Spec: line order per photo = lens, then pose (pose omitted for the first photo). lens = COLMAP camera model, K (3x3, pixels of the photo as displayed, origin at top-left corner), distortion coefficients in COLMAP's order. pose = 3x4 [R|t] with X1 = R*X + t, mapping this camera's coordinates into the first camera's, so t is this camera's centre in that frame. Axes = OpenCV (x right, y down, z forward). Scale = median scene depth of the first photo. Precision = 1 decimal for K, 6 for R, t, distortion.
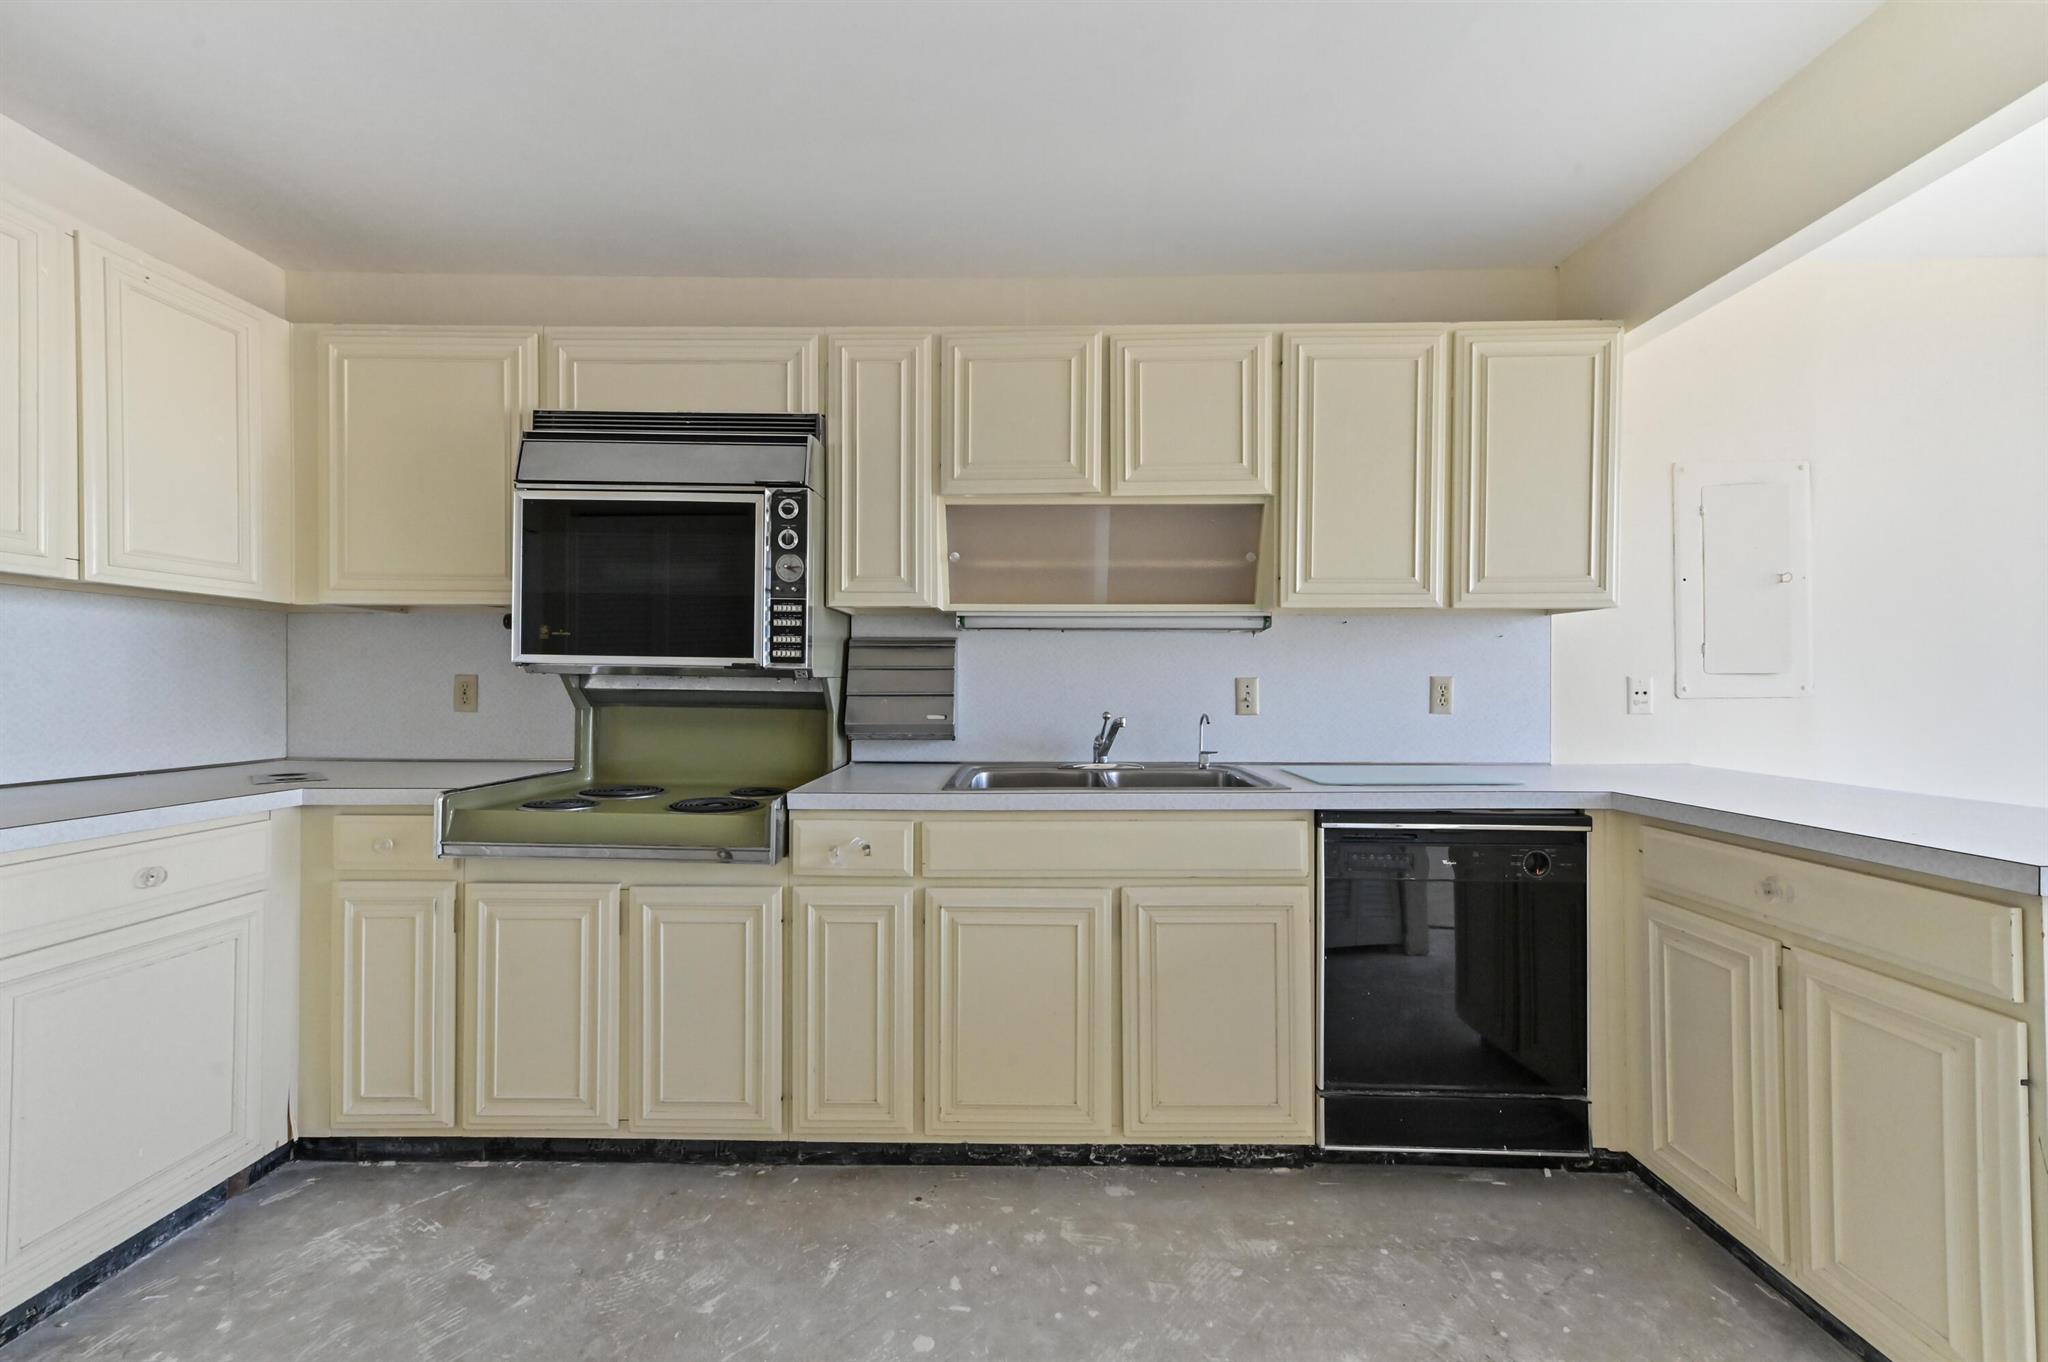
lens RADIAL K [[796.4, 0, 1031.1], [0, 796.4, 688.3], [0, 0, 1]] dist [0.012581, 0.000357]
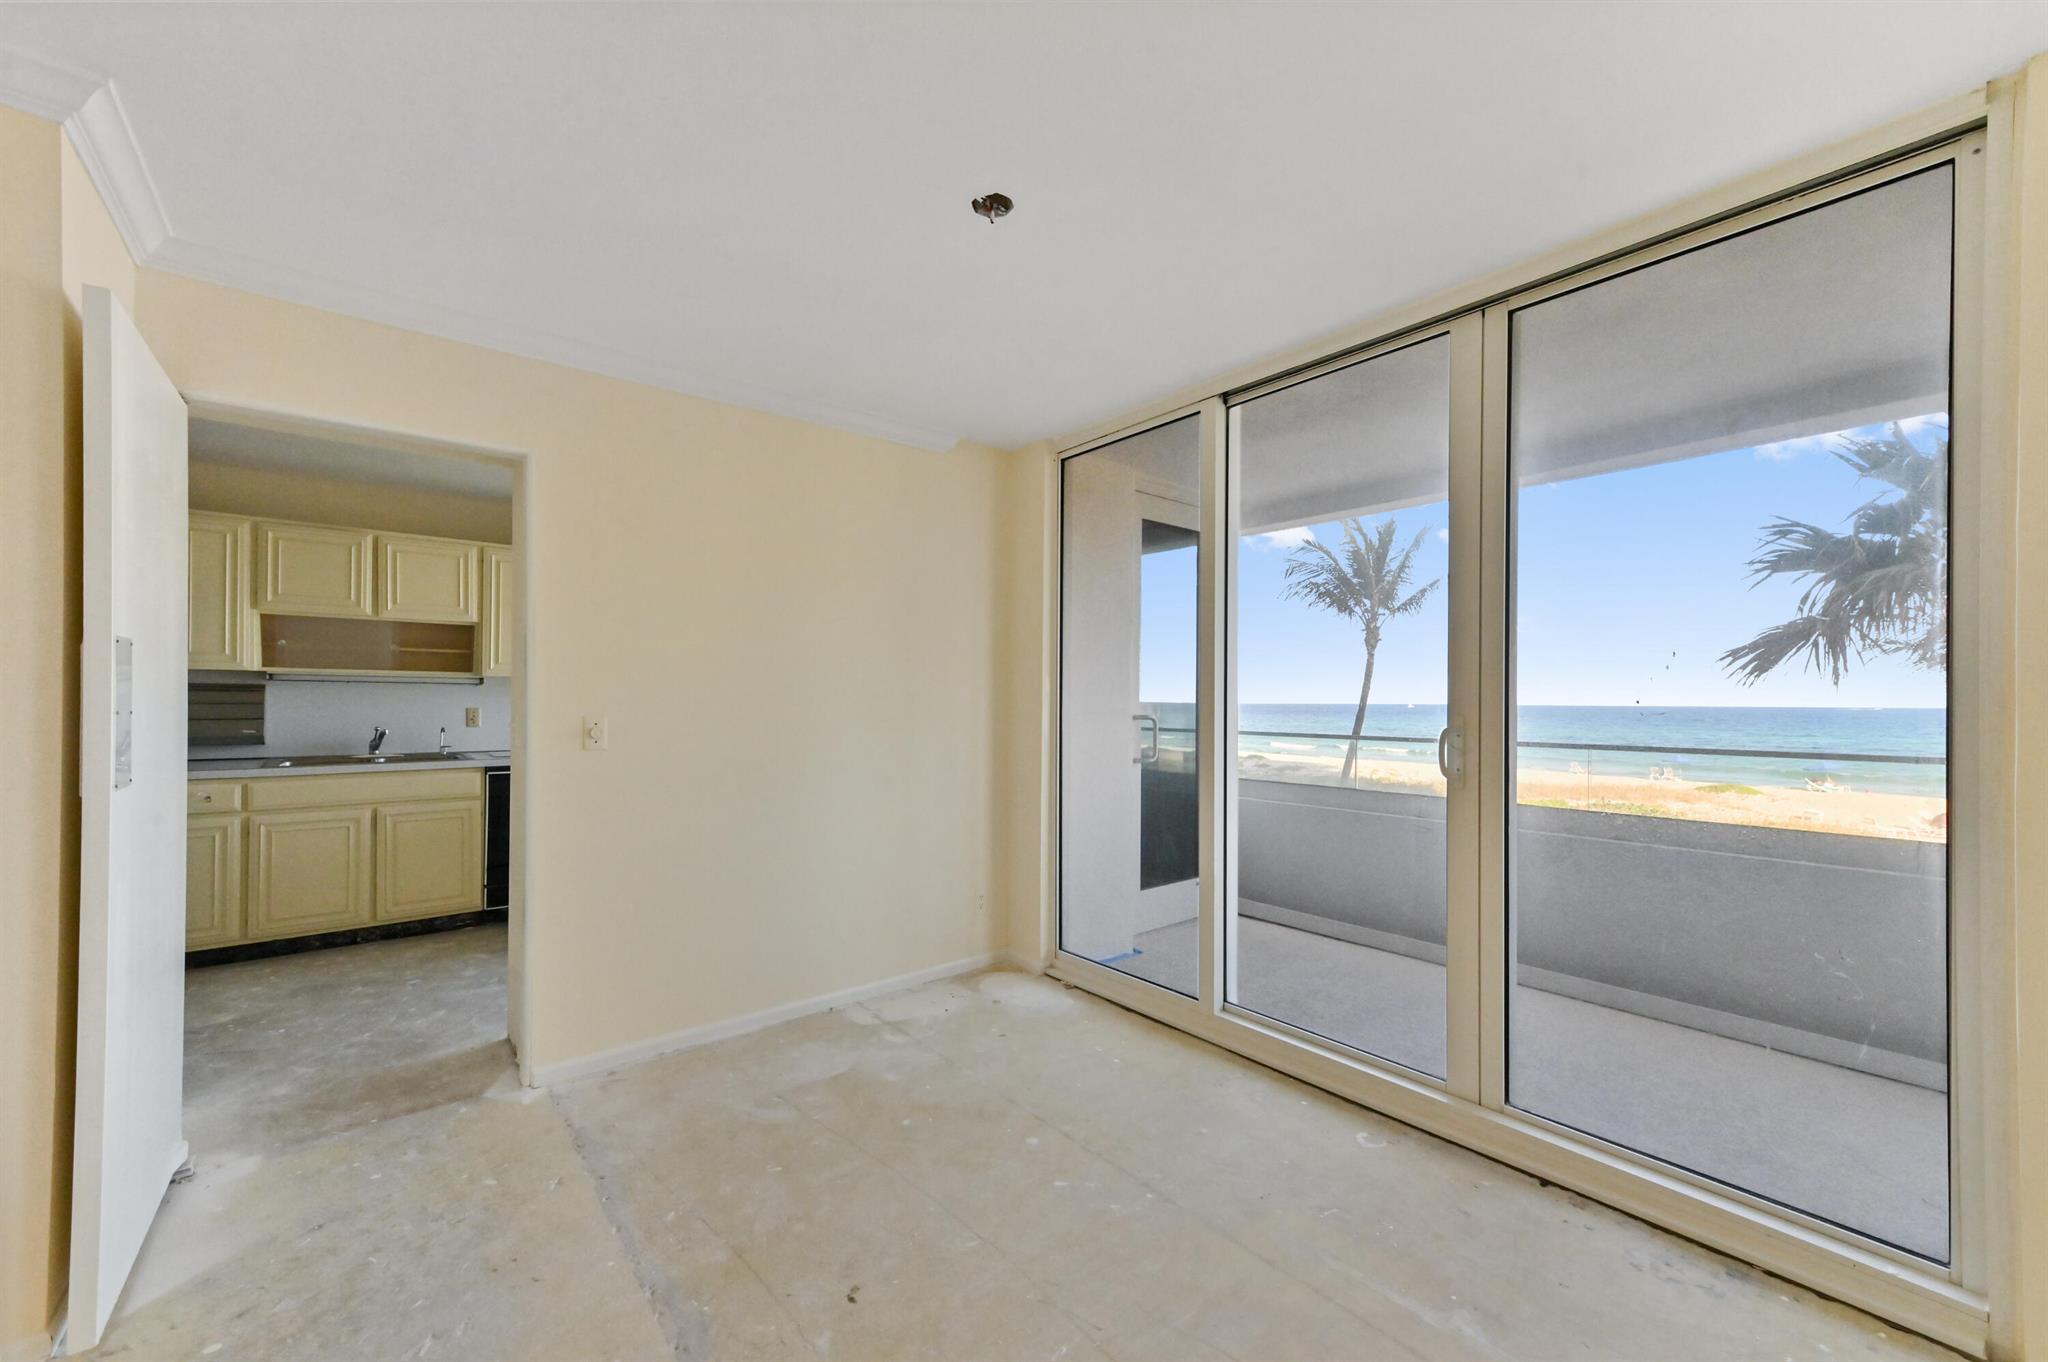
lens RADIAL K [[796.4, 0, 1021.8], [0, 796.4, 696.5], [0, 0, 1]] dist [0.012581, 0.000357]
pose [[0.766155, 0.005545, 0.642631, 0.047201], [-0.005222, 0.999983, -0.002403, -0.051574], [-0.642634, -0.001514, 0.766172, -1.646950]]
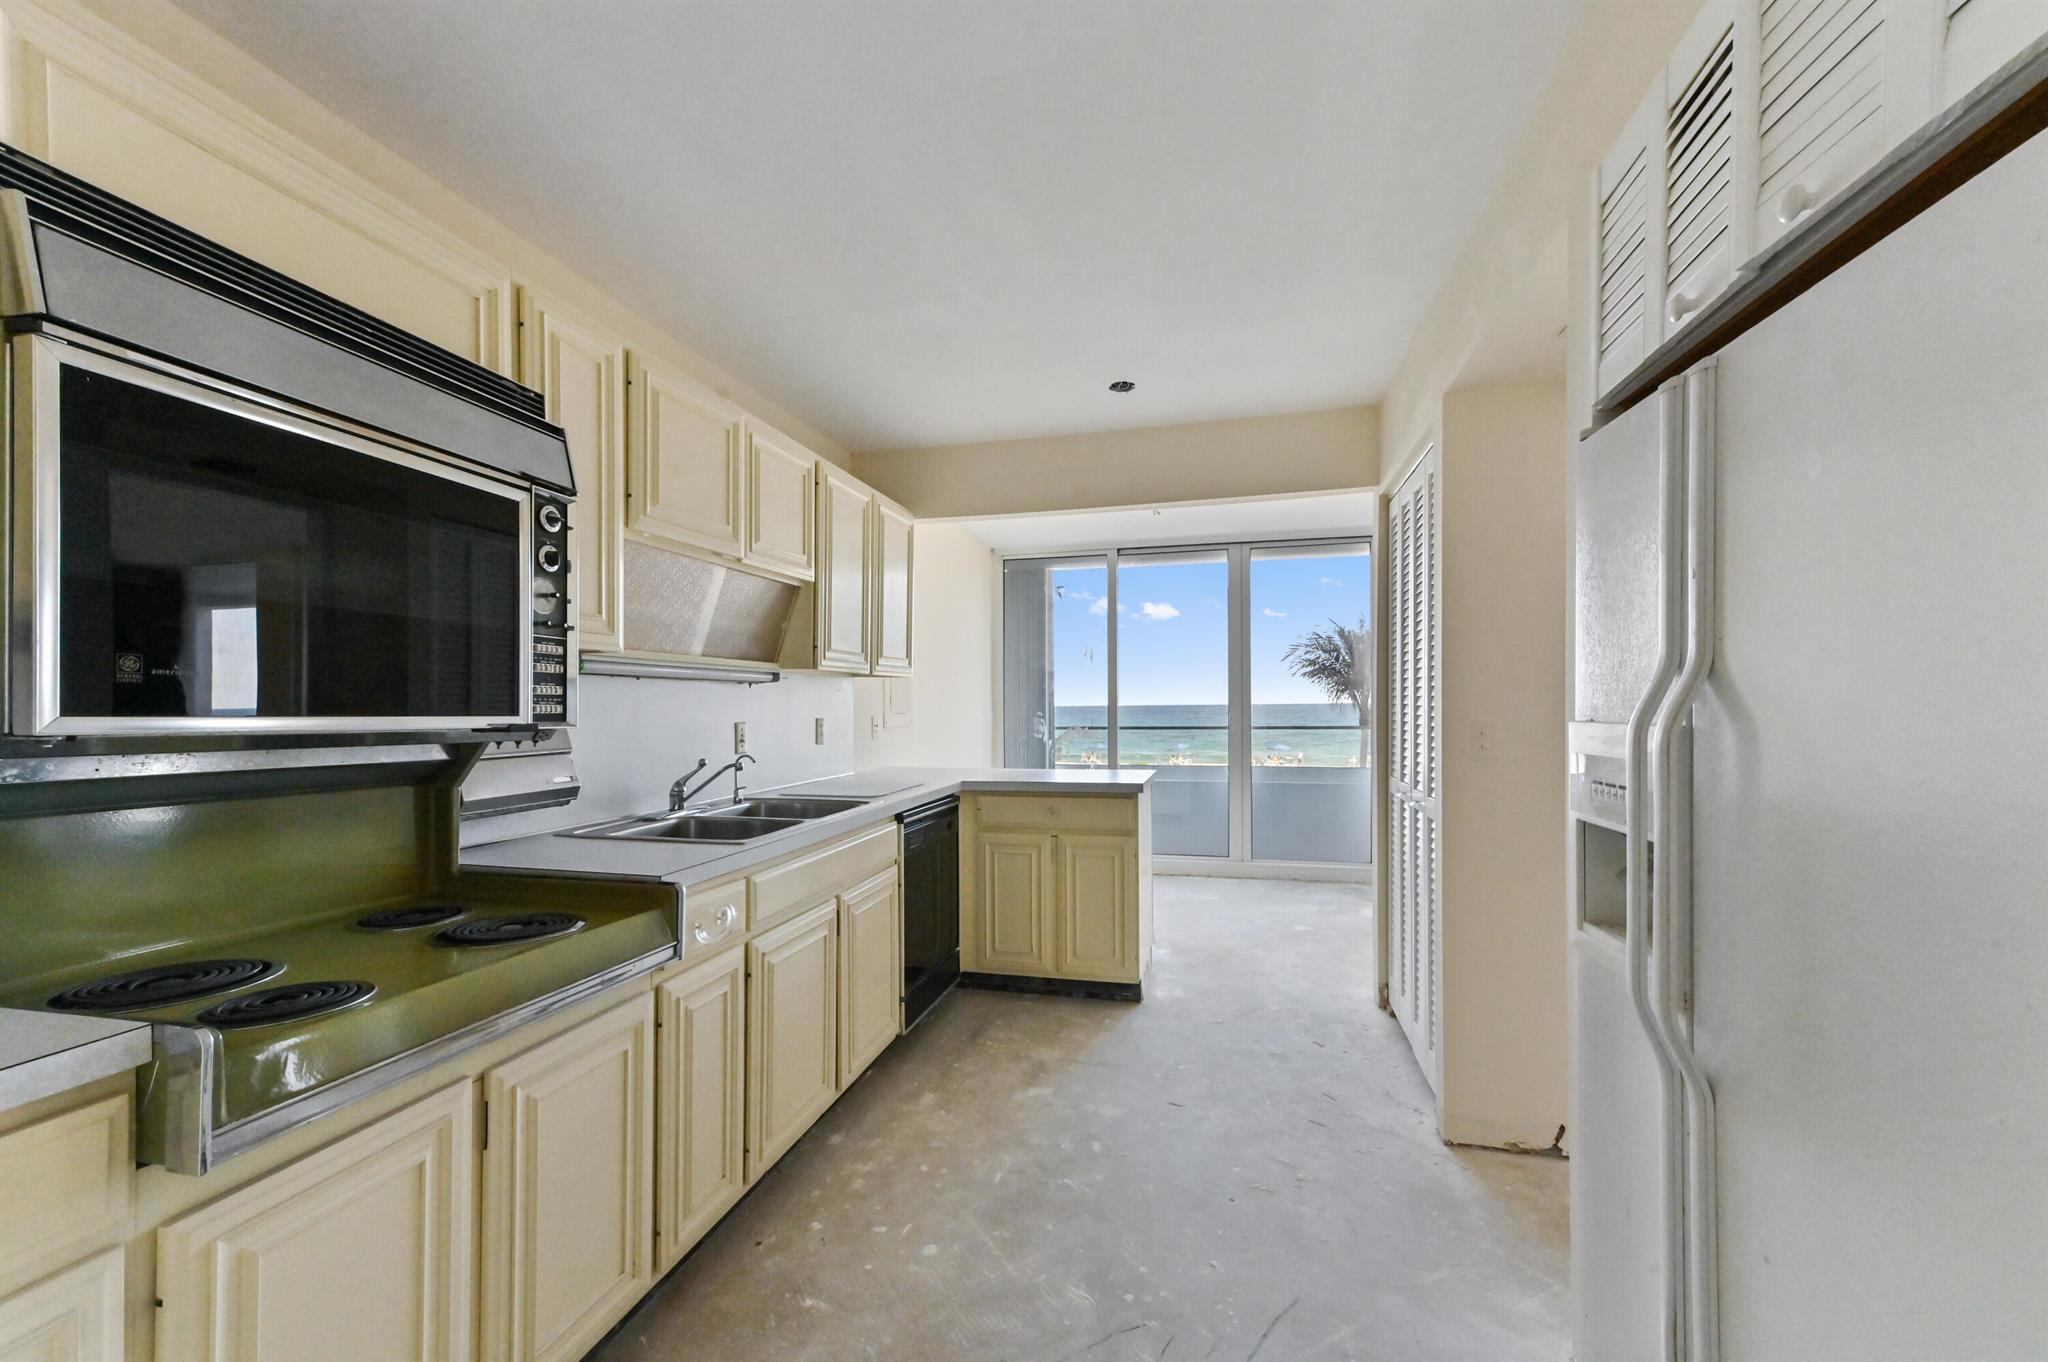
lens RADIAL K [[796.4, 0, 1030.9], [0, 796.4, 707.4], [0, 0, 1]] dist [0.012581, 0.000357]
pose [[0.226487, -0.006739, 0.973991, -0.947455], [0.003614, 0.999975, 0.006078, -0.048353], [-0.974008, 0.002143, 0.226505, 0.381968]]
